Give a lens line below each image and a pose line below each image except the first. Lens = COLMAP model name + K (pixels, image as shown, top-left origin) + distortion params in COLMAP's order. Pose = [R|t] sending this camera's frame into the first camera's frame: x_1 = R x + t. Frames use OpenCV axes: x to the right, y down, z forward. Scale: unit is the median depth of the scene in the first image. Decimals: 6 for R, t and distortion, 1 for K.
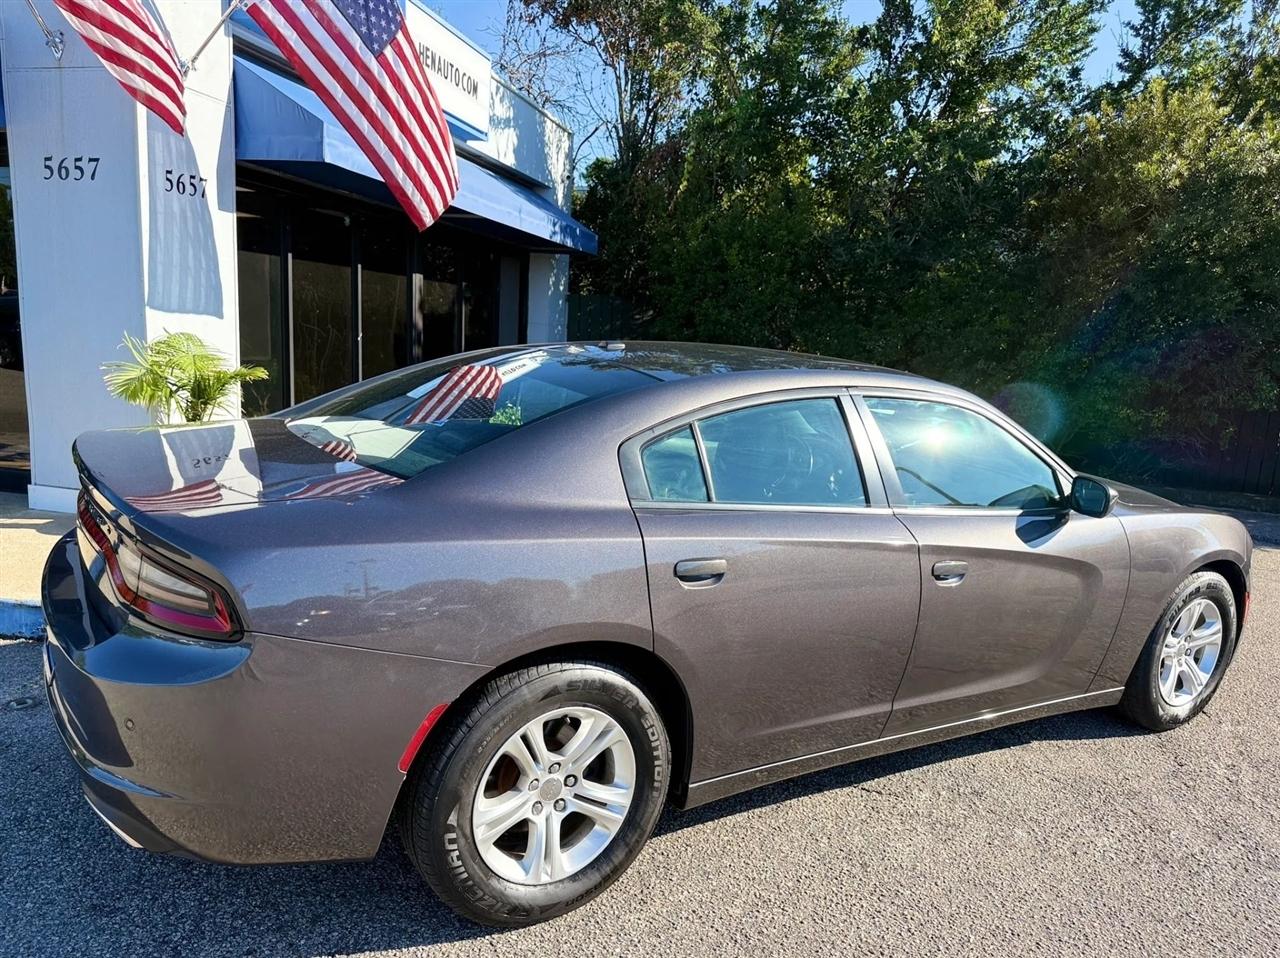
lens RADIAL K [[960.3, 0, 632.0], [0, 960.3, 515.1], [0, 0, 1]] dist [0.086234, -0.138485]
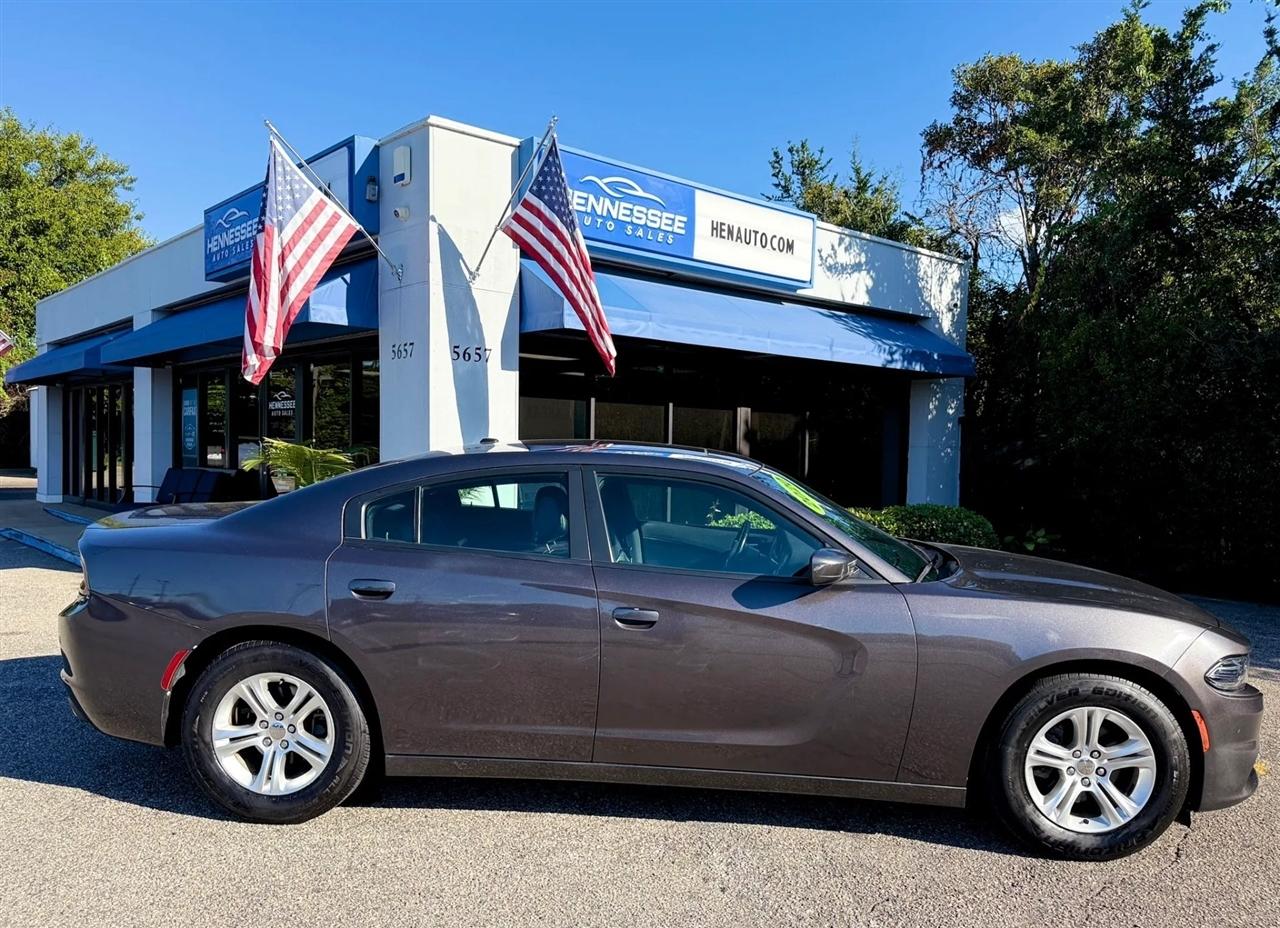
lens RADIAL K [[983.7, 0, 637.9], [0, 983.7, 490.0], [0, 0, 1]] dist [0.052604, -0.050809]
pose [[0.817434, -0.016147, -0.575797, 0.305367], [-0.082101, 0.986135, -0.144209, 0.022899], [0.570142, 0.165155, 0.804774, 0.007936]]
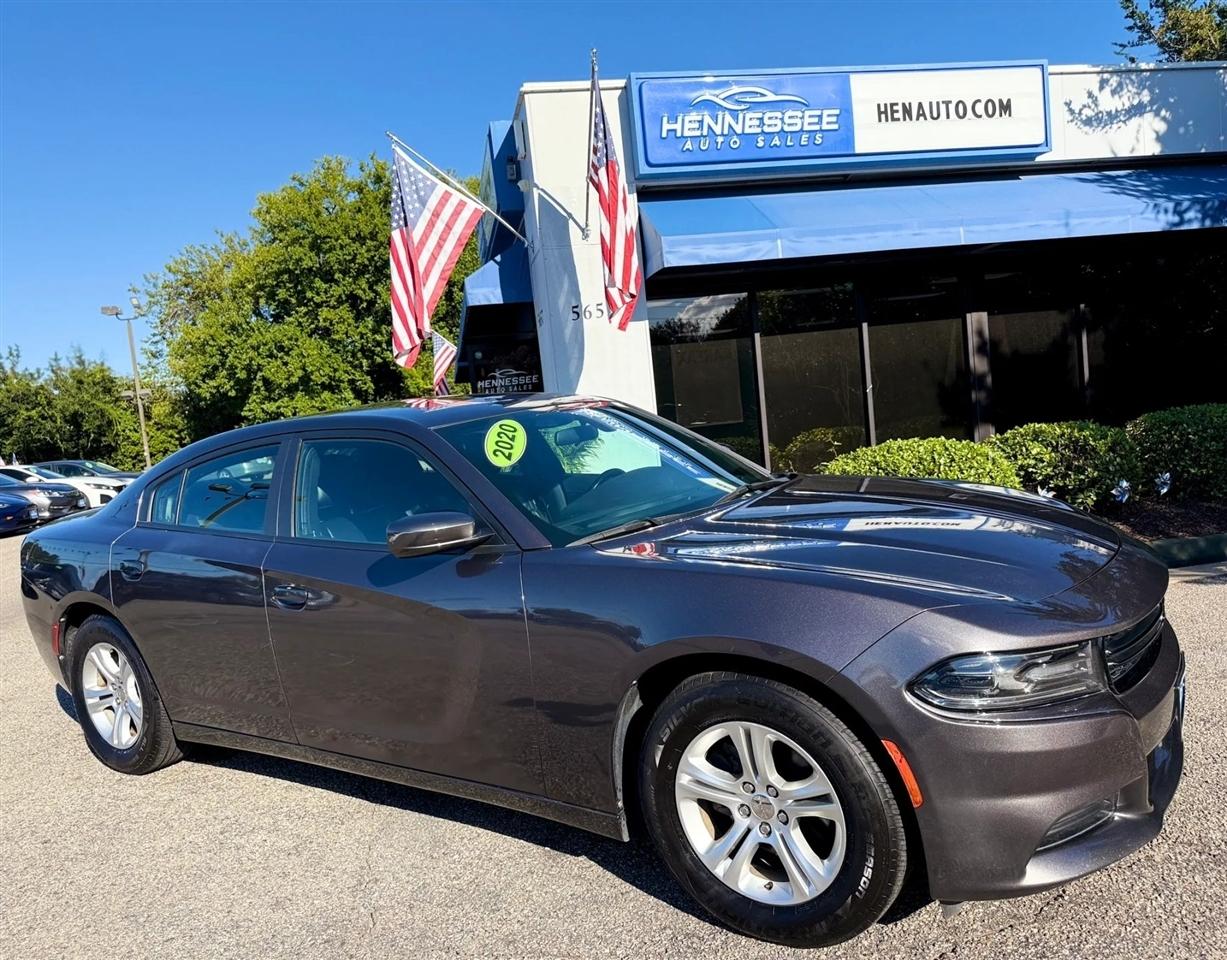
lens RADIAL K [[925.2, 0, 627.6], [0, 925.2, 498.2], [0, 0, 1]] dist [0.009067, -0.005943]
pose [[0.408553, -0.015348, -0.912606, 0.426904], [-0.046733, 0.998195, -0.037709, -0.010220], [0.911538, 0.058055, 0.407098, 0.278934]]
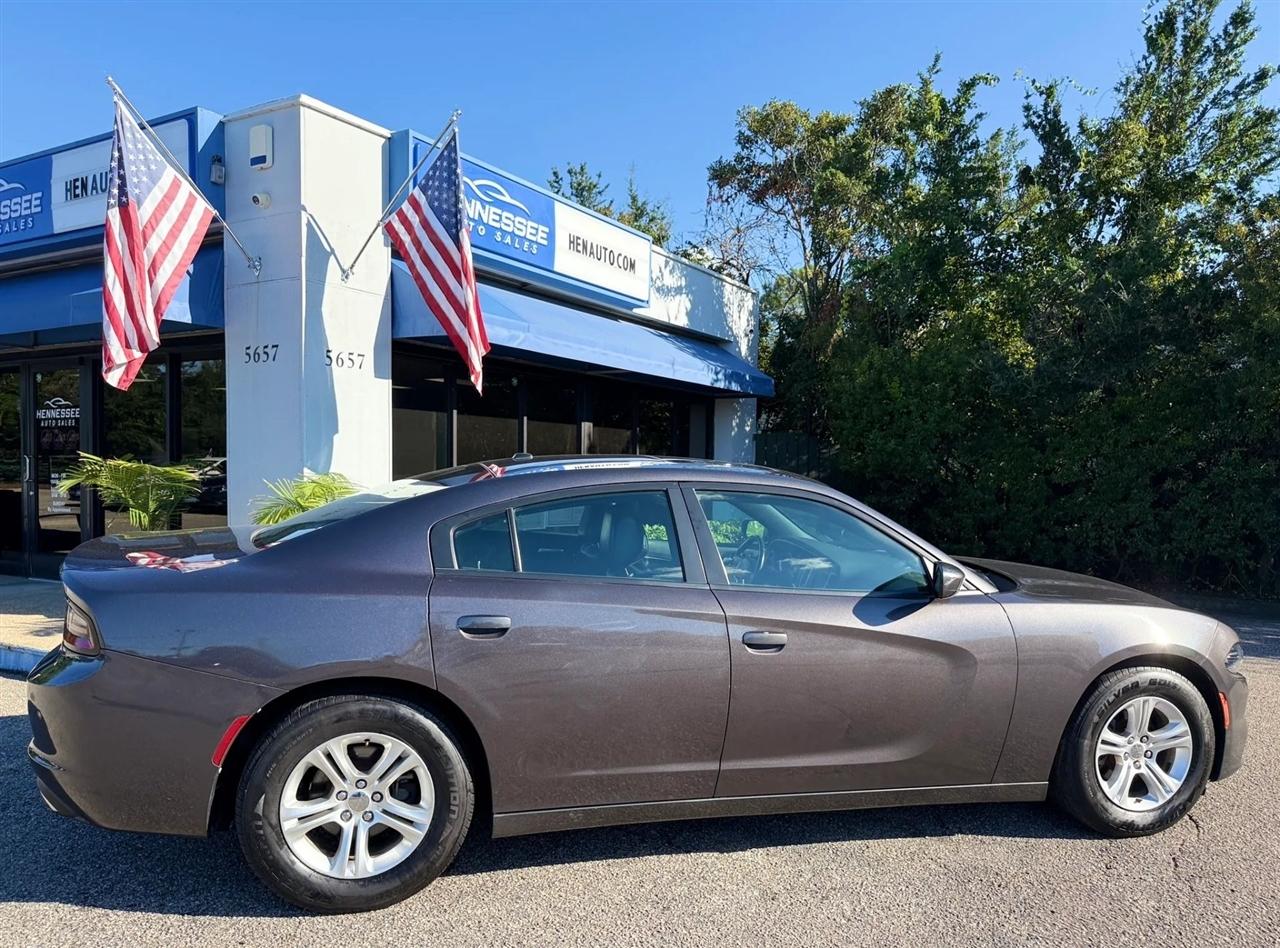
lens RADIAL K [[947.0, 0, 651.8], [0, 947.0, 514.7], [0, 0, 1]] dist [0.066487, -0.078246]
pose [[0.956956, -0.026511, -0.289018, 0.157008], [-0.017397, 0.988789, -0.148303, 0.023242], [0.289710, 0.146948, 0.945767, -0.026044]]
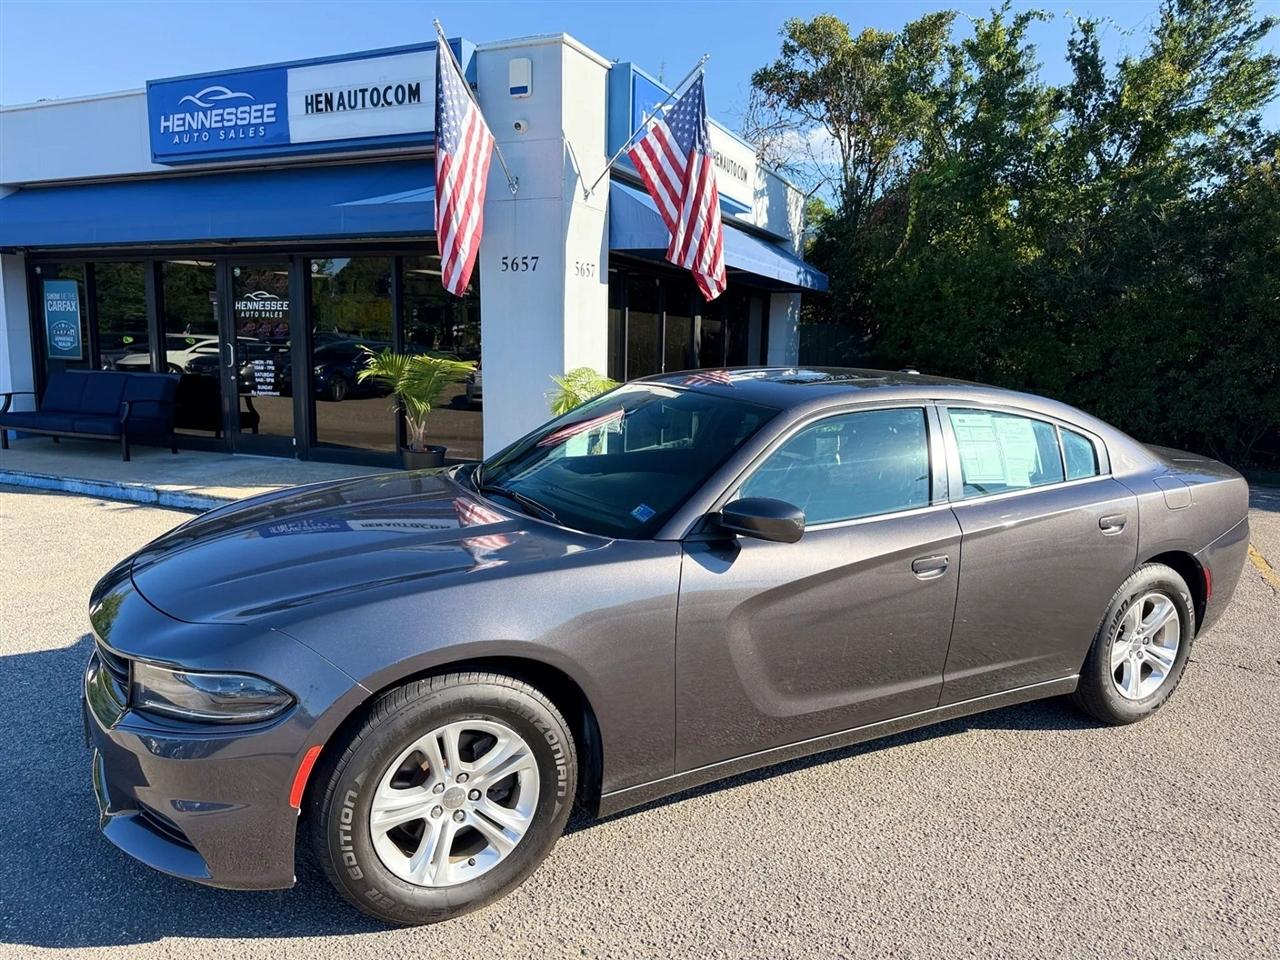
lens RADIAL K [[918.1, 0, 647.3], [0, 918.1, 490.3], [0, 0, 1]] dist [0.022161, -0.023686]
pose [[0.982721, -0.002061, -0.185082, -0.054196], [-0.005115, 0.999254, -0.038286, 0.031253], [0.185022, 0.038571, 0.981977, -0.199366]]
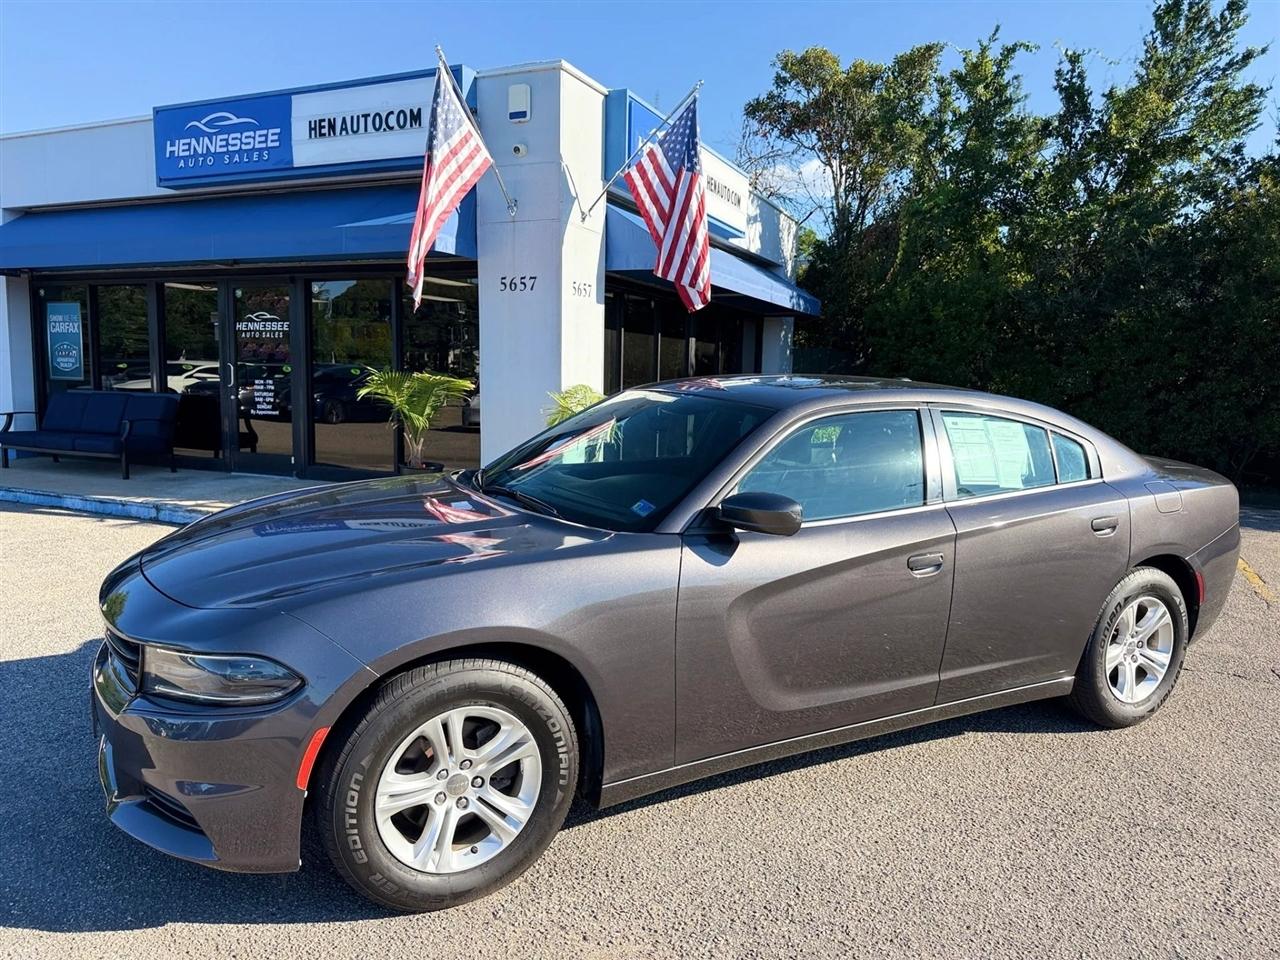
lens RADIAL K [[916.9, 0, 639.8], [0, 916.9, 486.3], [0, 0, 1]] dist [0.028278, -0.032228]
pose [[0.982595, -0.008035, -0.185589, -0.055387], [-0.005817, 0.997243, -0.073973, 0.041958], [0.185672, 0.073765, 0.979839, -0.204717]]
